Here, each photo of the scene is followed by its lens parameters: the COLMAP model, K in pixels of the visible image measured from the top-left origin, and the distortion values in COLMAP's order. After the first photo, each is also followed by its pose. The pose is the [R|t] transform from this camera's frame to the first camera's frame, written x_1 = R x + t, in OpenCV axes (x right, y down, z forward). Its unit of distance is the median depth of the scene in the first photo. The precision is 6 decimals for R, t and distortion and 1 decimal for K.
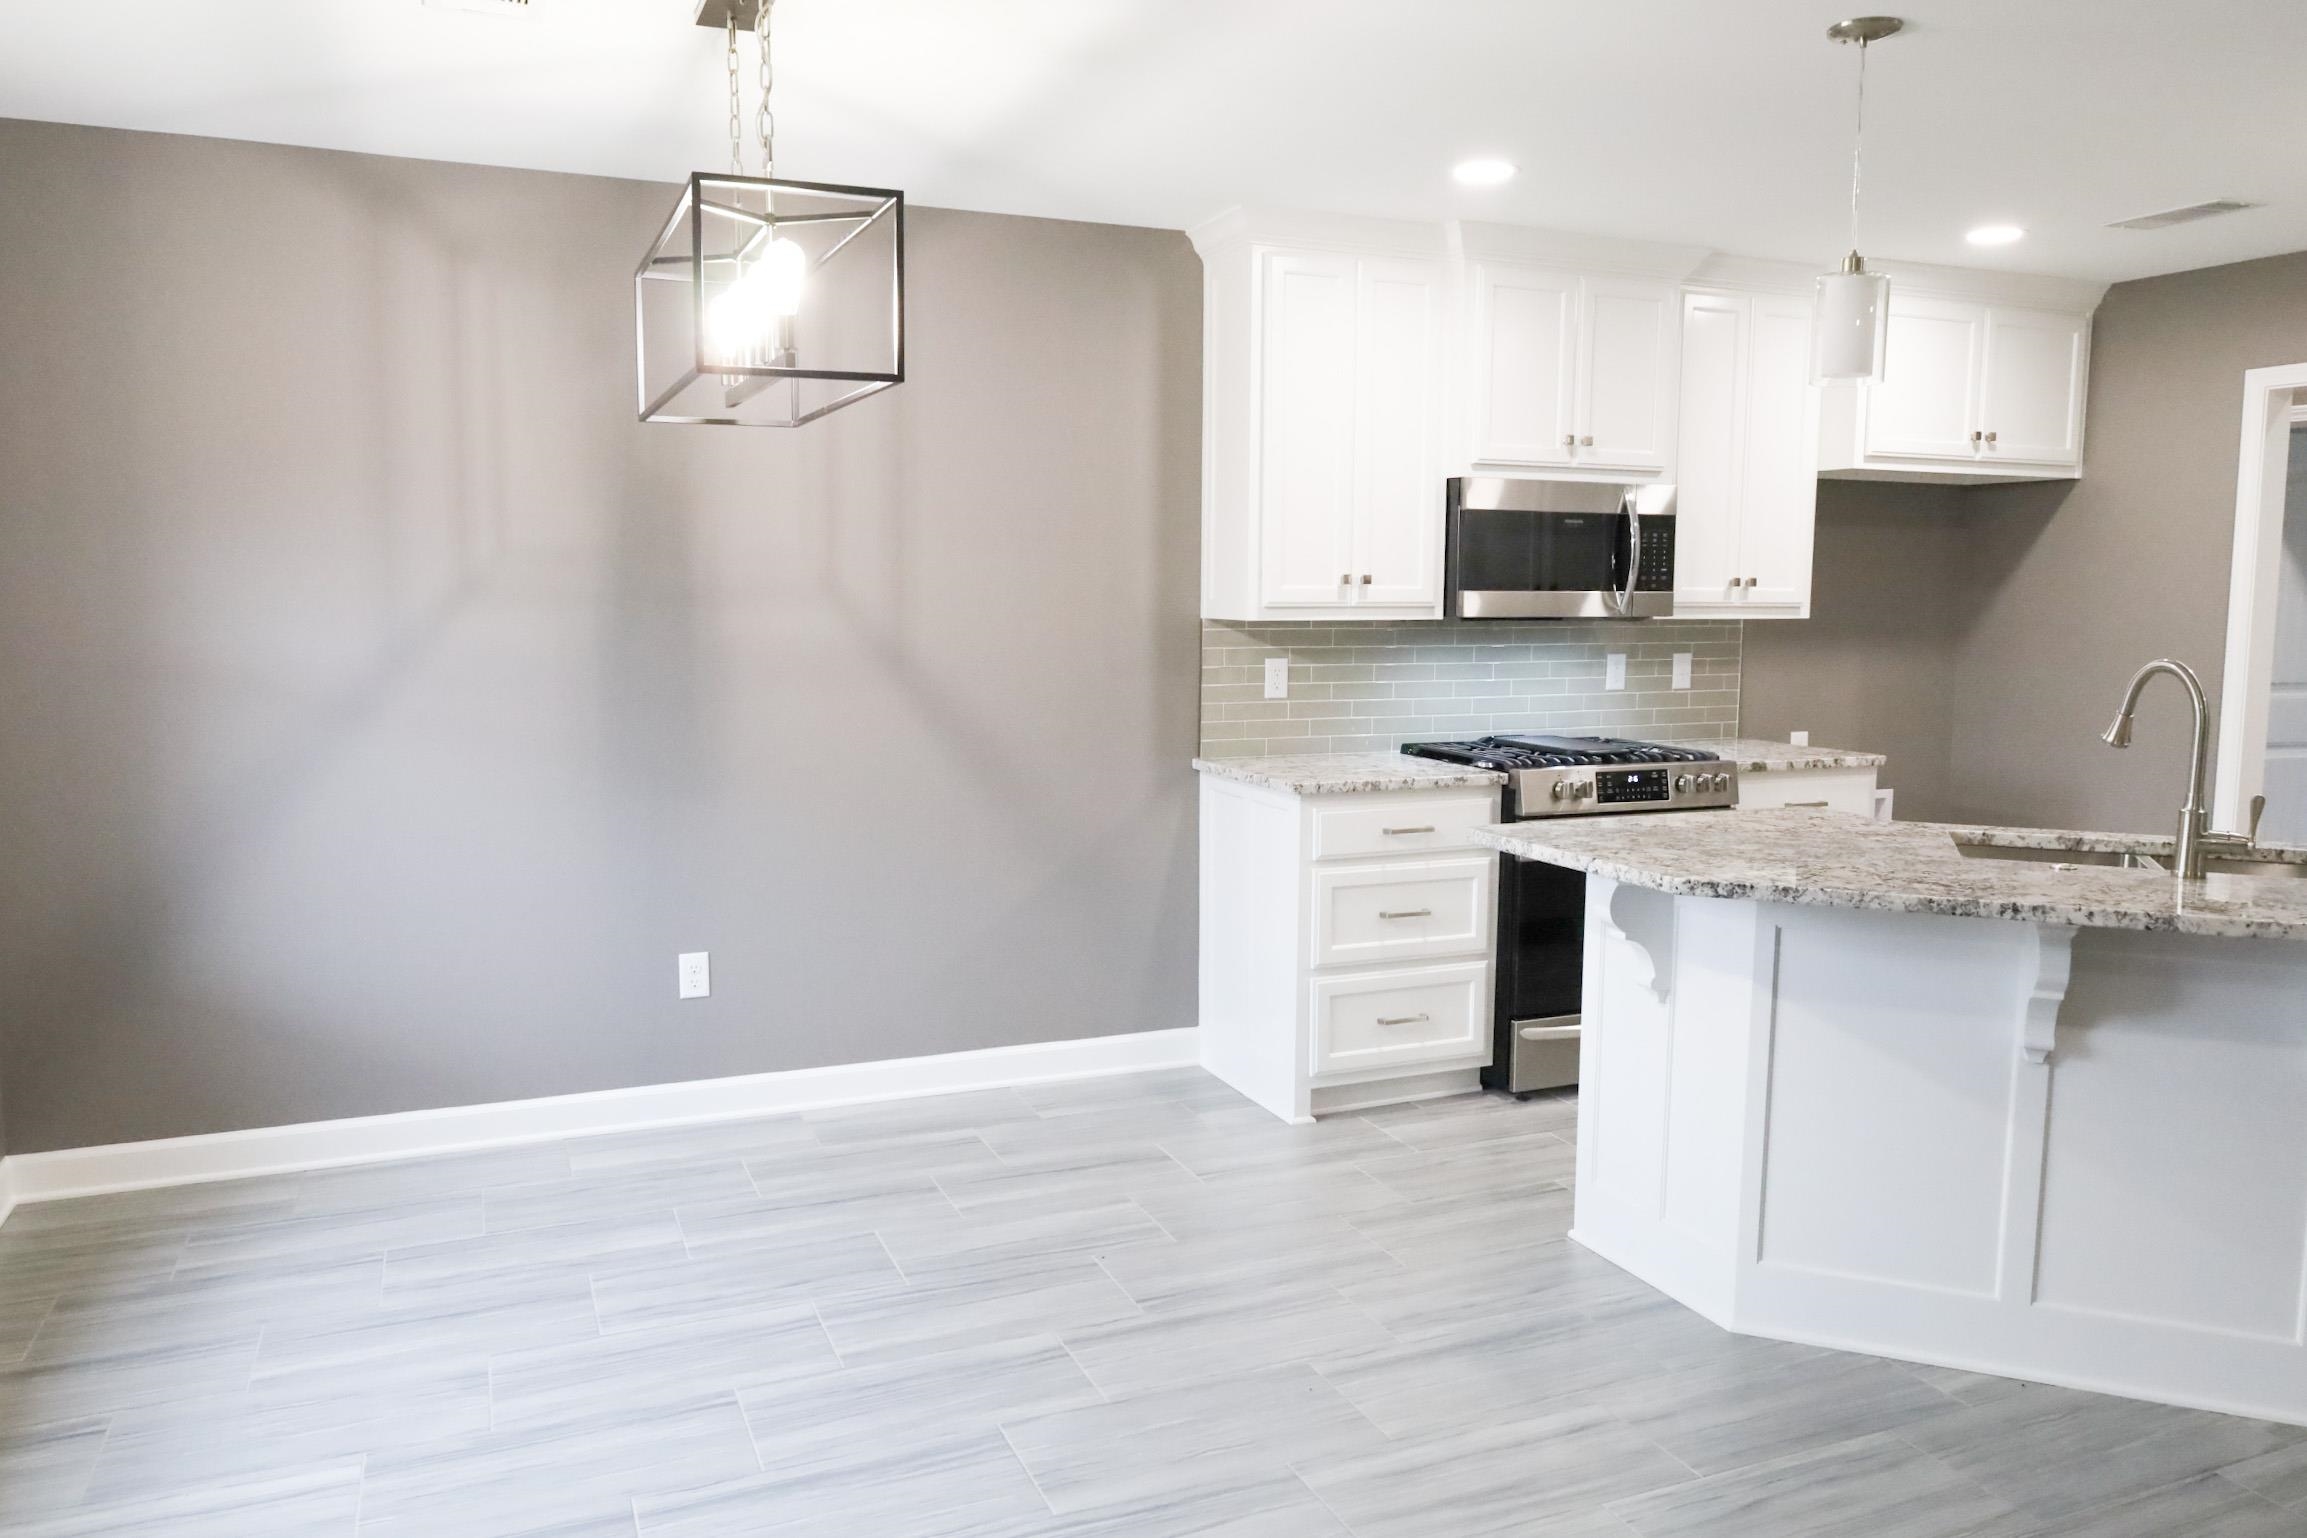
lens RADIAL K [[1600.3, 0, 1163.1], [0, 1600.3, 796.0], [0, 0, 1]] dist [-0.013235, 0.008776]
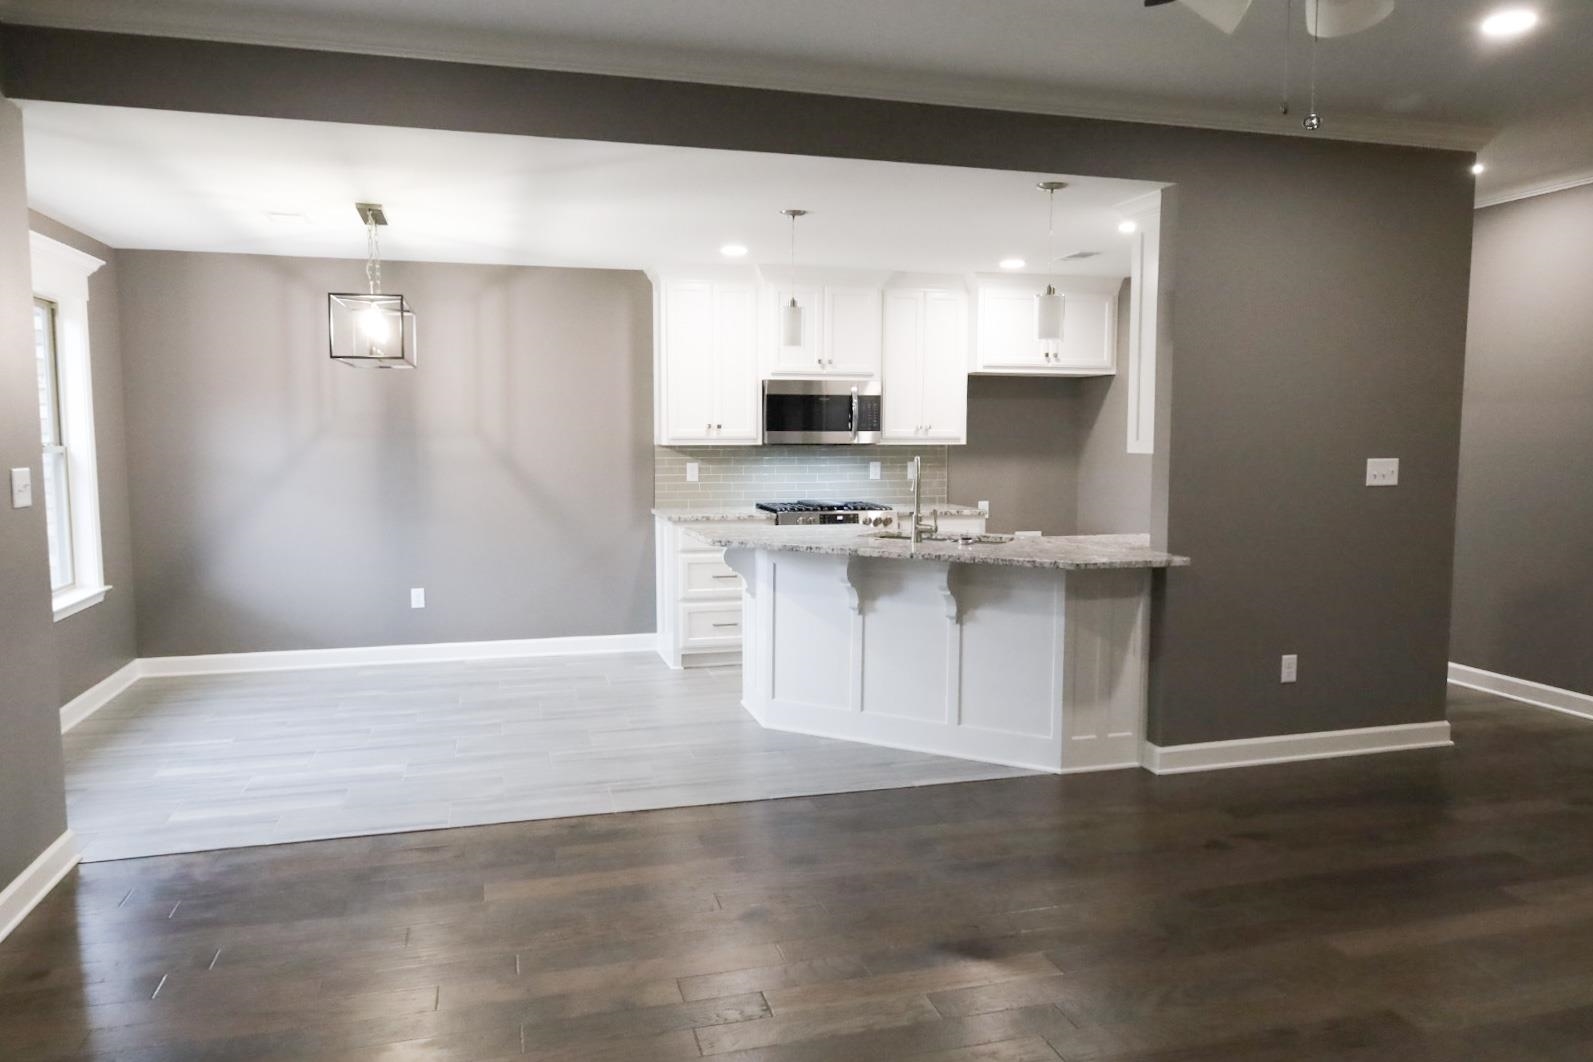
lens RADIAL K [[1105.0, 0, 807.0], [0, 1105.0, 543.1], [0, 0, 1]] dist [-0.013235, 0.008776]
pose [[0.993550, 0.010527, -0.112906, 0.419966], [-0.013244, 0.999640, -0.023340, 0.058980], [0.112619, 0.024685, 0.993332, -0.491204]]
